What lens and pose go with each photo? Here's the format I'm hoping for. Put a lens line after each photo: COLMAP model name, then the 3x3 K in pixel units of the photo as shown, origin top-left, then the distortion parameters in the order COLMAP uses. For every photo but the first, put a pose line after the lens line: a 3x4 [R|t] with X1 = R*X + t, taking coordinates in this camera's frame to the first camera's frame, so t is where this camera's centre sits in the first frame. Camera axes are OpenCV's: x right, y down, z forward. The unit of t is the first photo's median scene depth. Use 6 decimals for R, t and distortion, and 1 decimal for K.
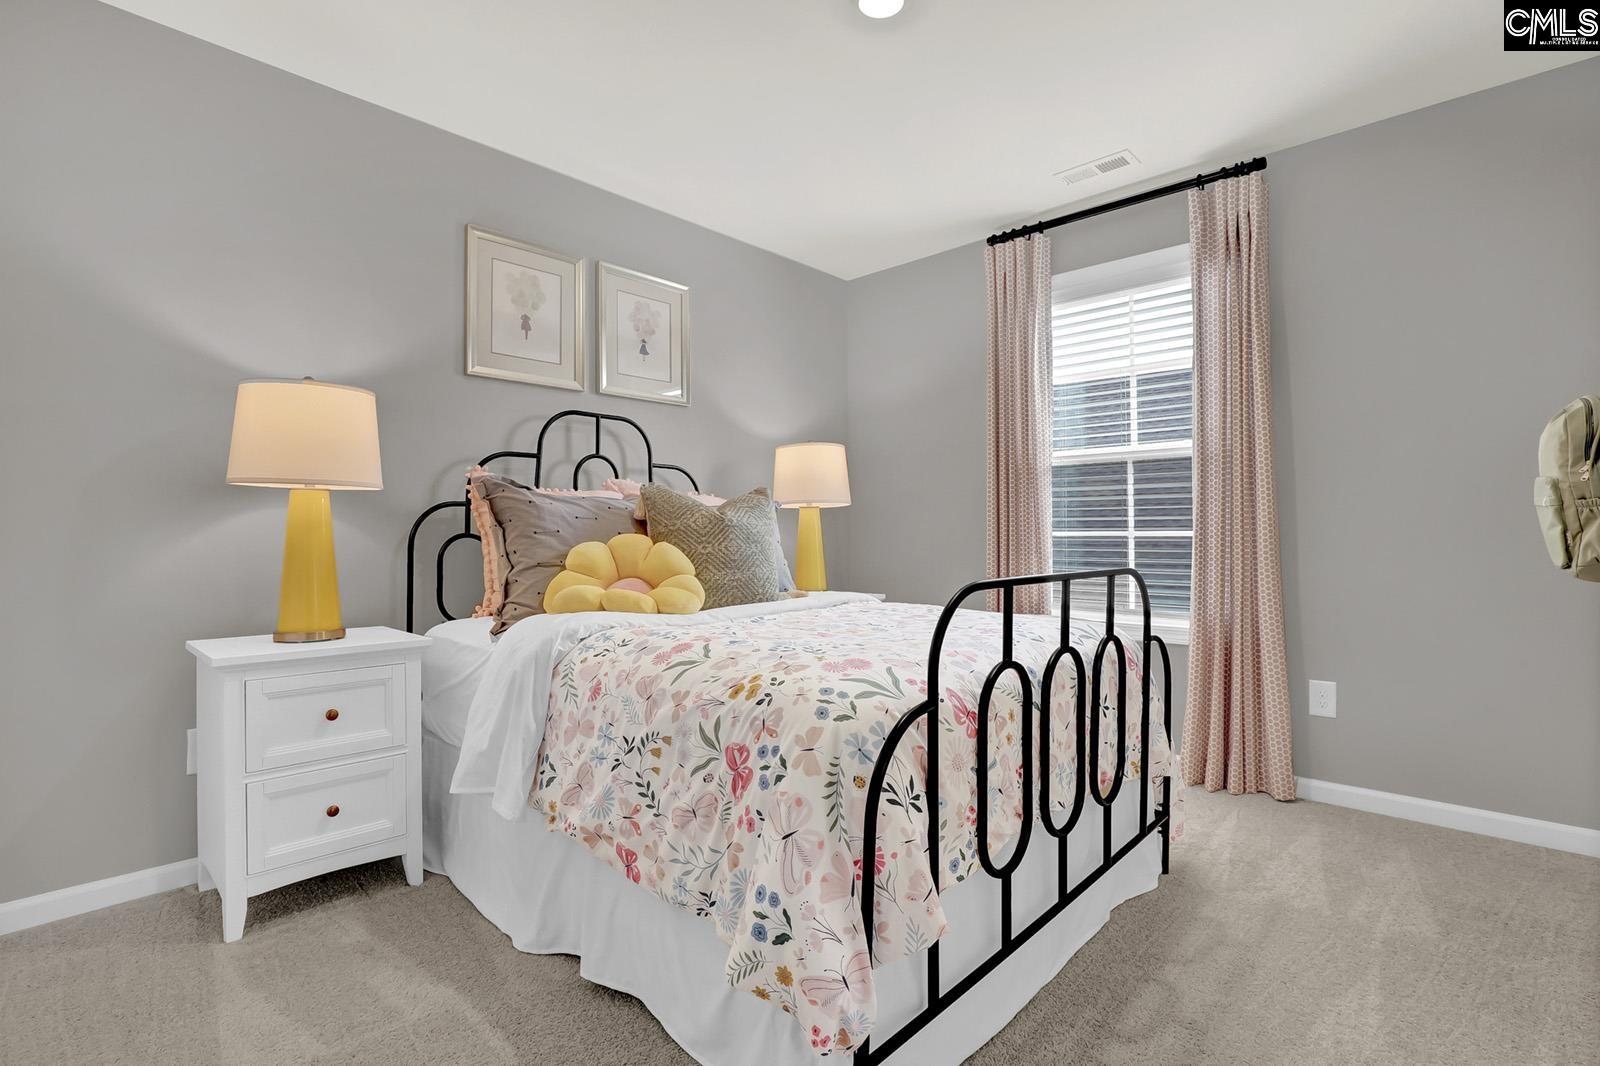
lens RADIAL K [[746.0, 0, 802.5], [0, 746.0, 523.2], [0, 0, 1]] dist [-0.027508, 0.001468]
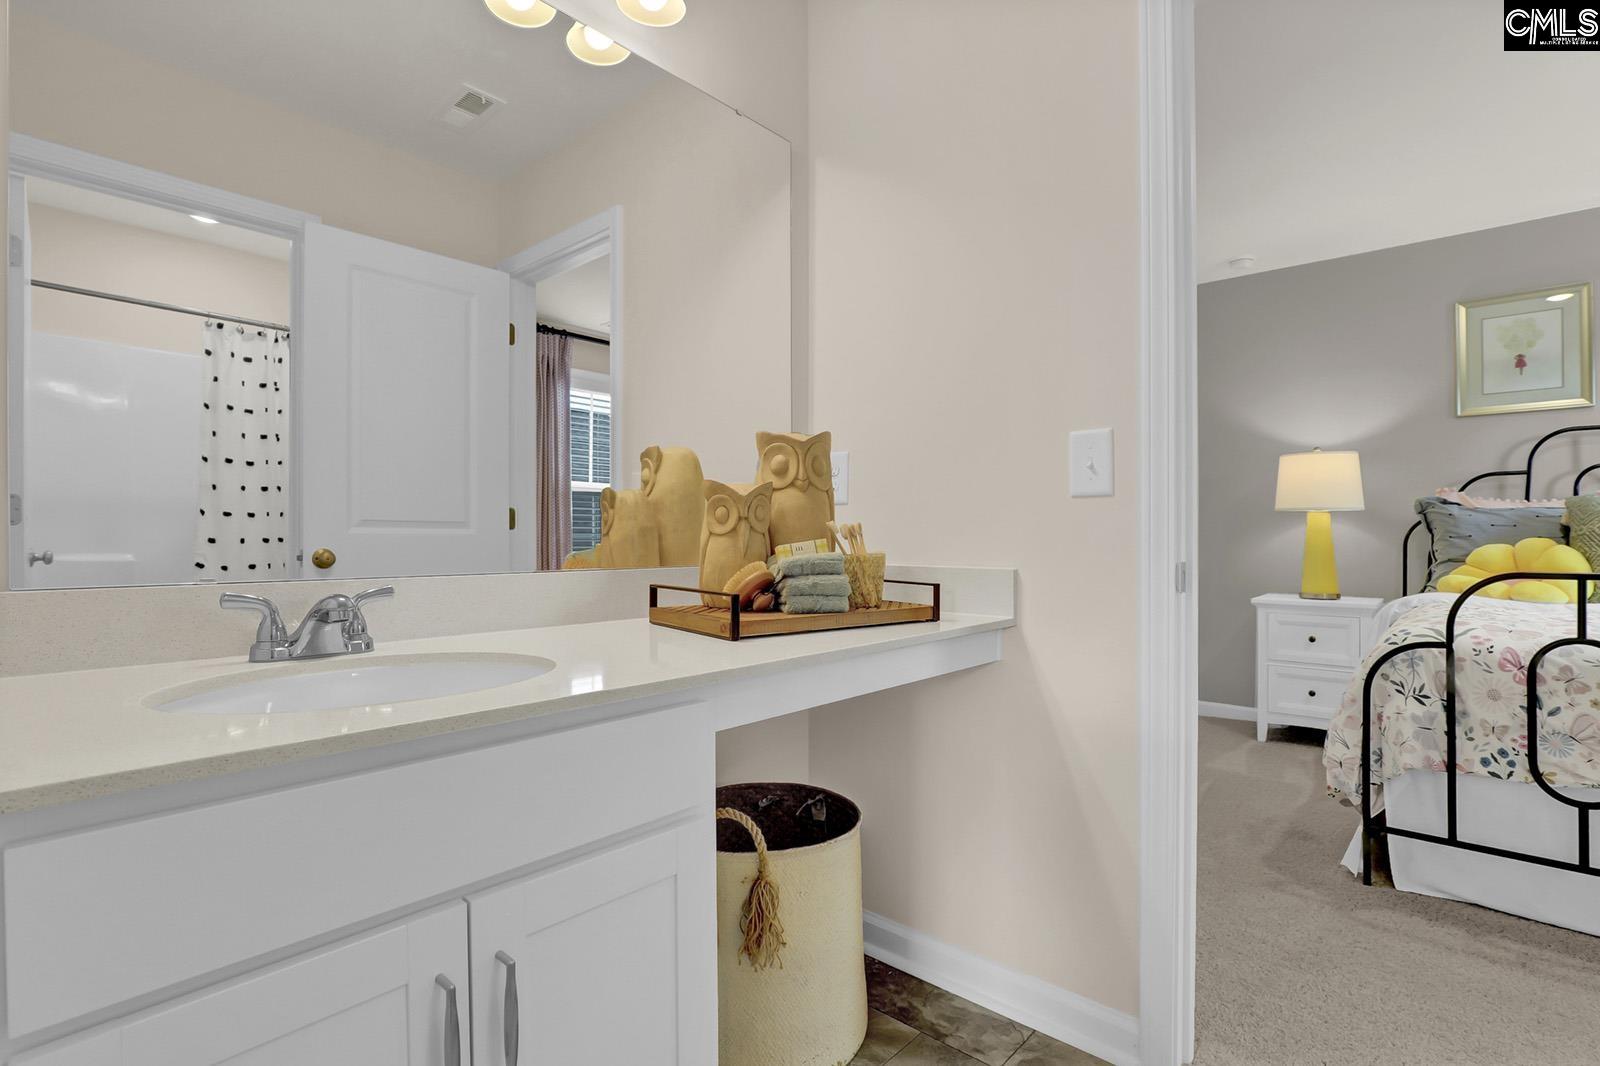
lens RADIAL K [[746.0, 0, 802.5], [0, 746.0, 534.9], [0, 0, 1]] dist [-0.027508, 0.001468]
pose [[0.025329, -0.000240, -0.999679, 0.979416], [0.012456, 0.999922, 0.000075, -0.006232], [0.999602, -0.012454, 0.025330, -0.239873]]
